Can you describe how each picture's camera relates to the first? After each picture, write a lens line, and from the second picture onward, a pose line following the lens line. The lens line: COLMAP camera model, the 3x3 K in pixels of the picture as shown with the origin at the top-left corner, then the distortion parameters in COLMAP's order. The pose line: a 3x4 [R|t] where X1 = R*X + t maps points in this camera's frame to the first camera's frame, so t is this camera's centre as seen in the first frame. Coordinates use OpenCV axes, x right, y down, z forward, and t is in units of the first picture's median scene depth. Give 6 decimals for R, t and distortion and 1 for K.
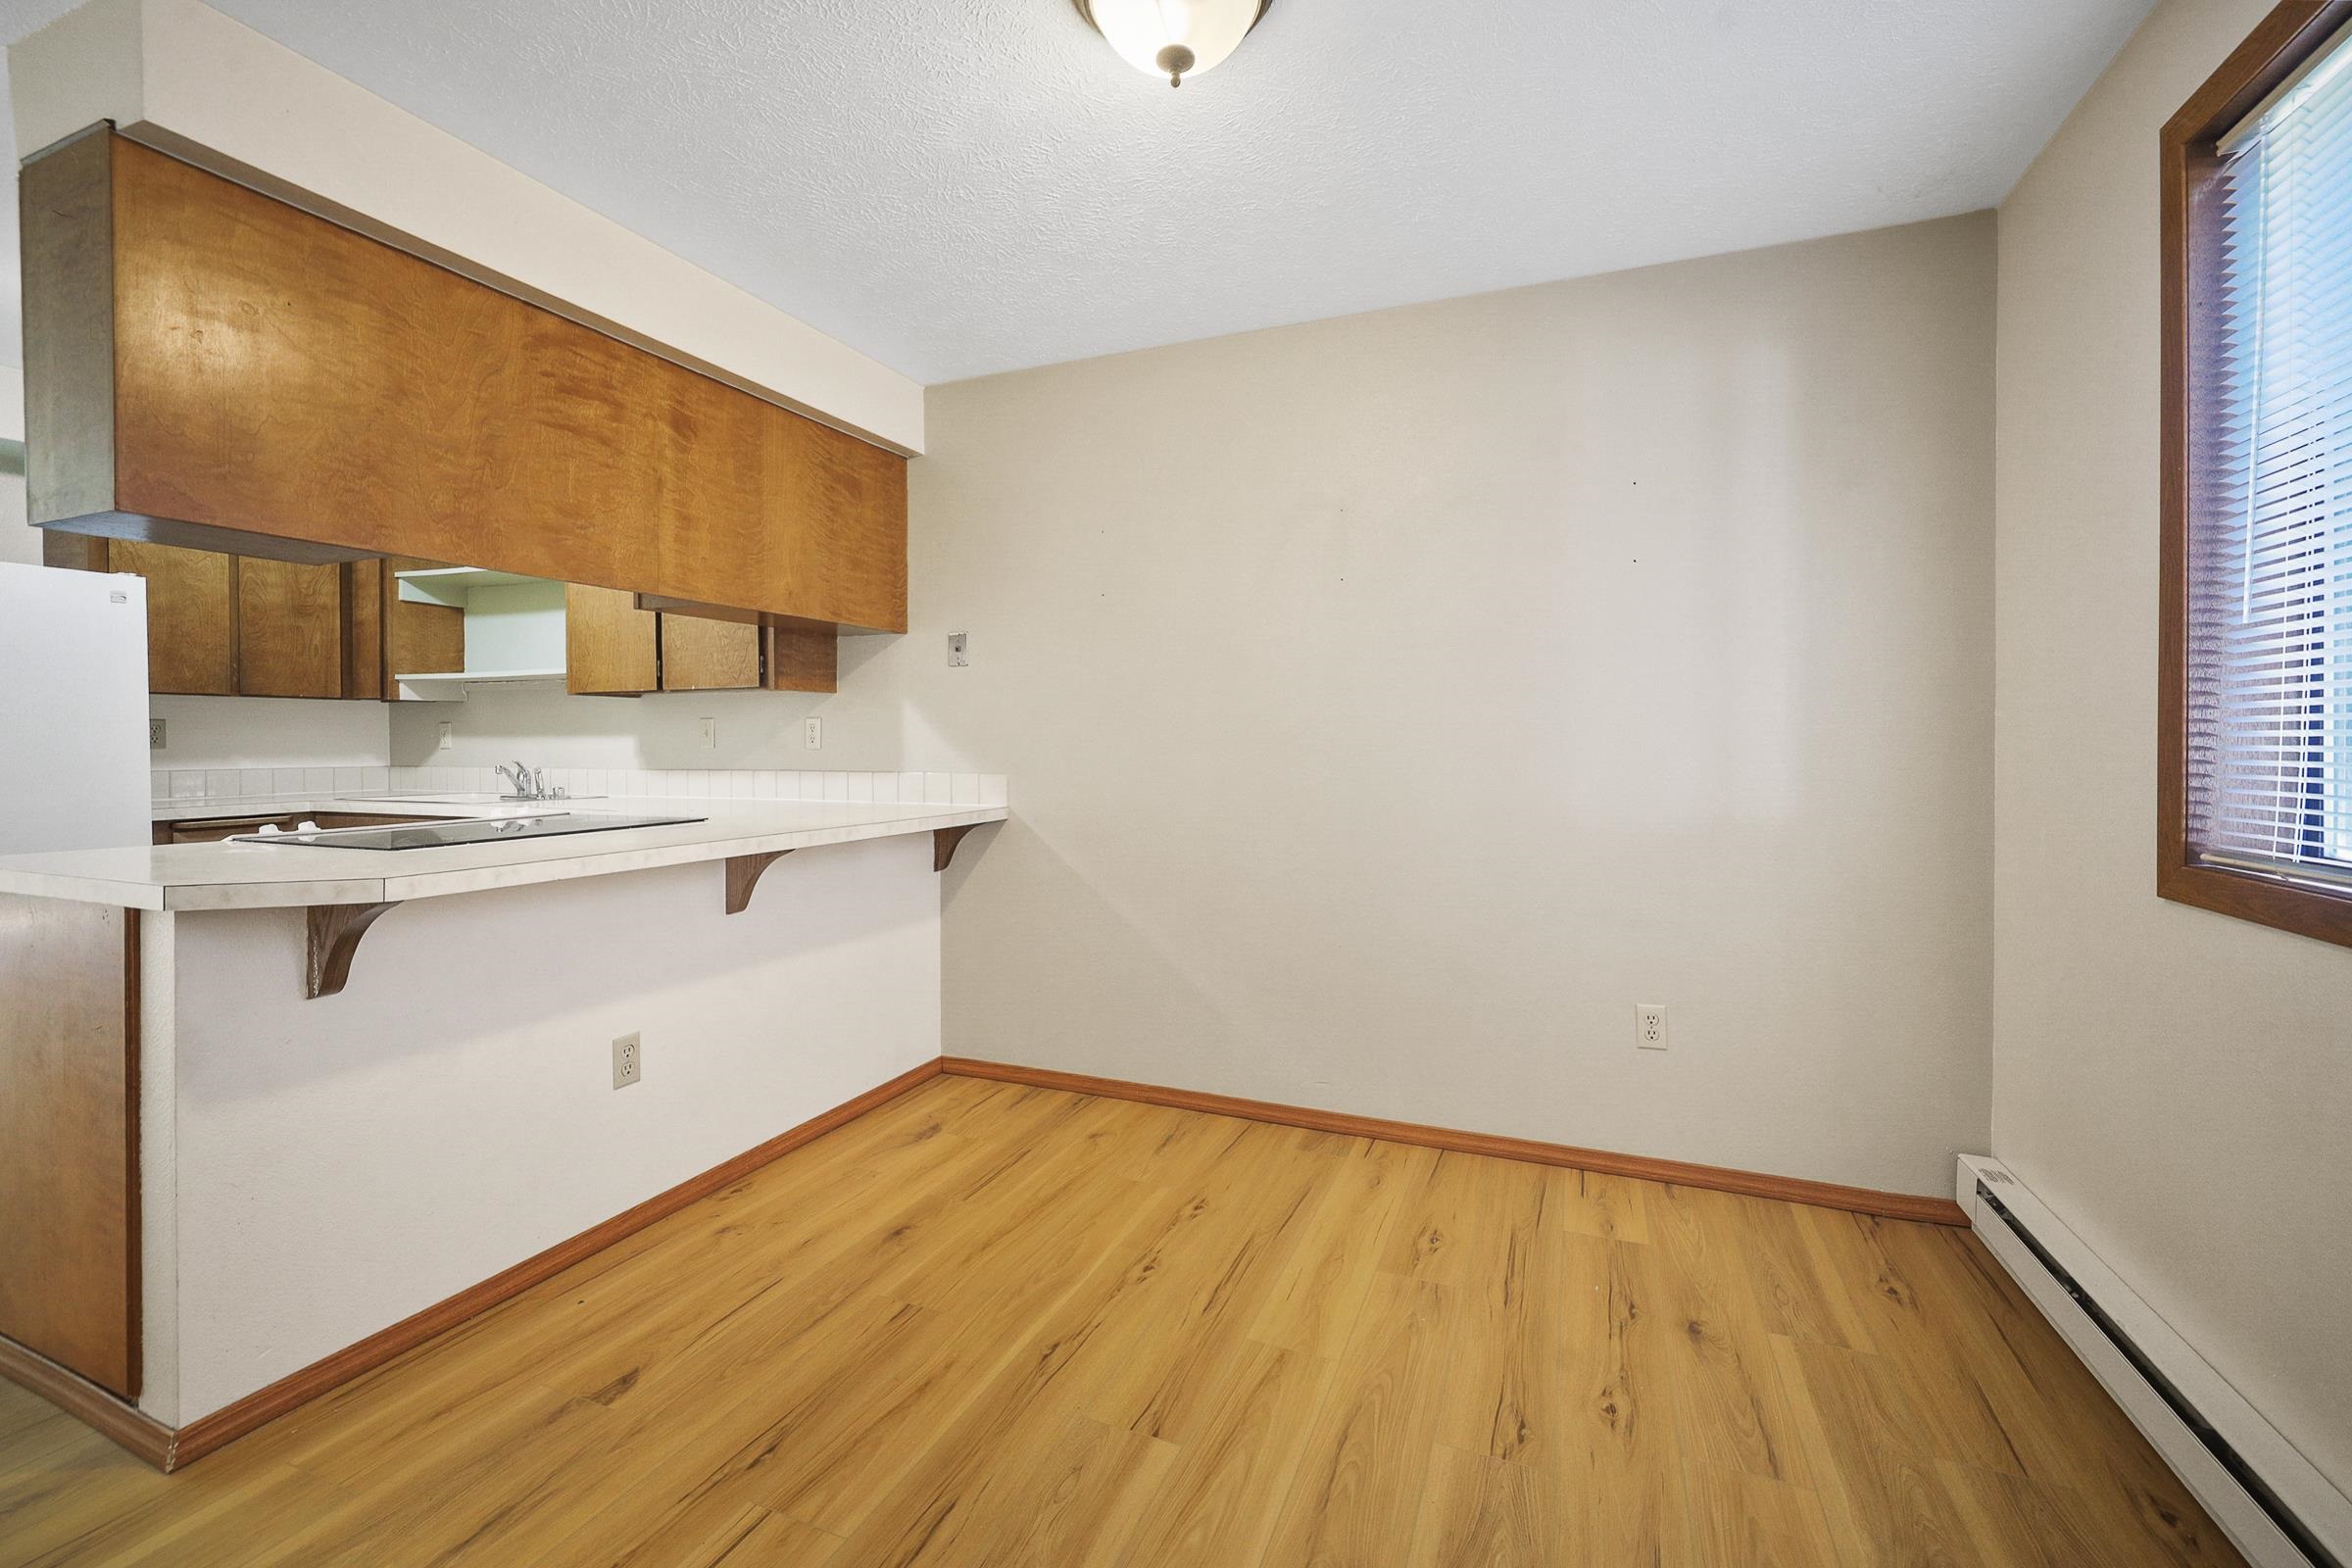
lens RADIAL K [[996.0, 0, 1152.4], [0, 996.0, 755.3], [0, 0, 1]] dist [-0.002551, -0.000259]
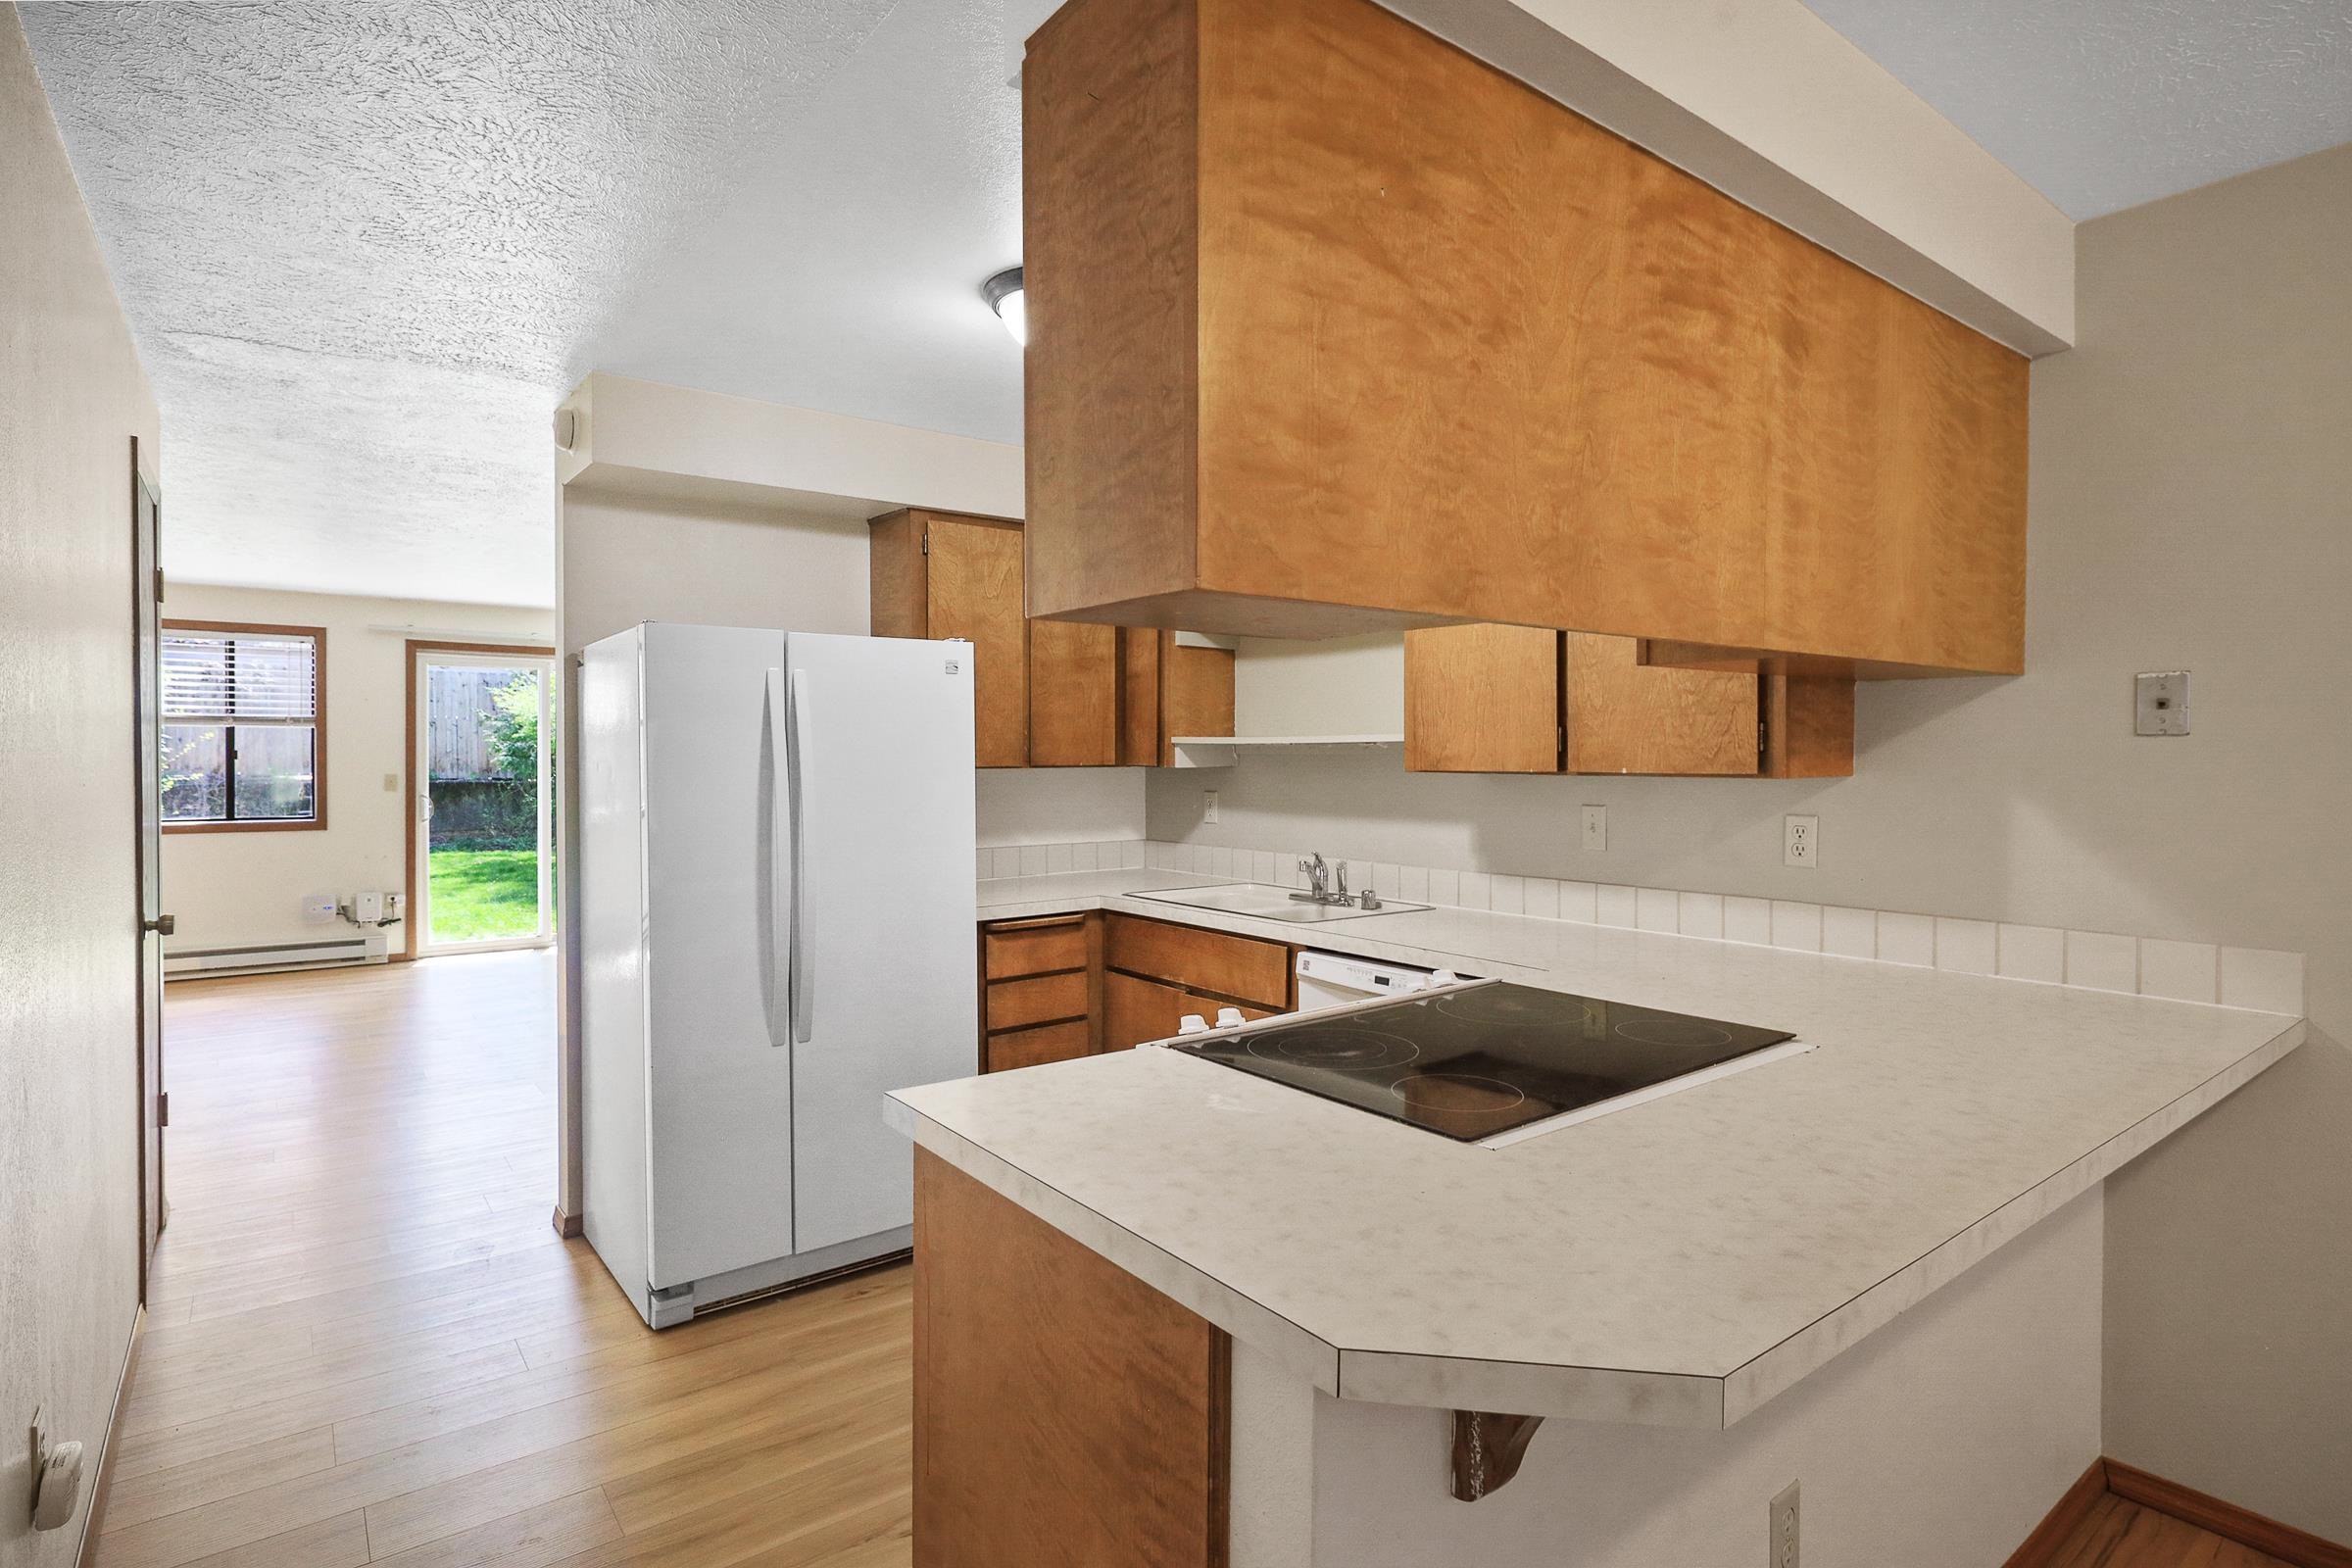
lens RADIAL K [[1182.0, 0, 1175.3], [0, 1182.0, 771.9], [0, 0, 1]] dist [0.001179, 0.000782]
pose [[0.867500, 0.008851, -0.497358, -0.344442], [-0.008385, 0.999960, 0.003170, -0.069635], [0.497366, 0.001420, 0.867540, 0.199447]]
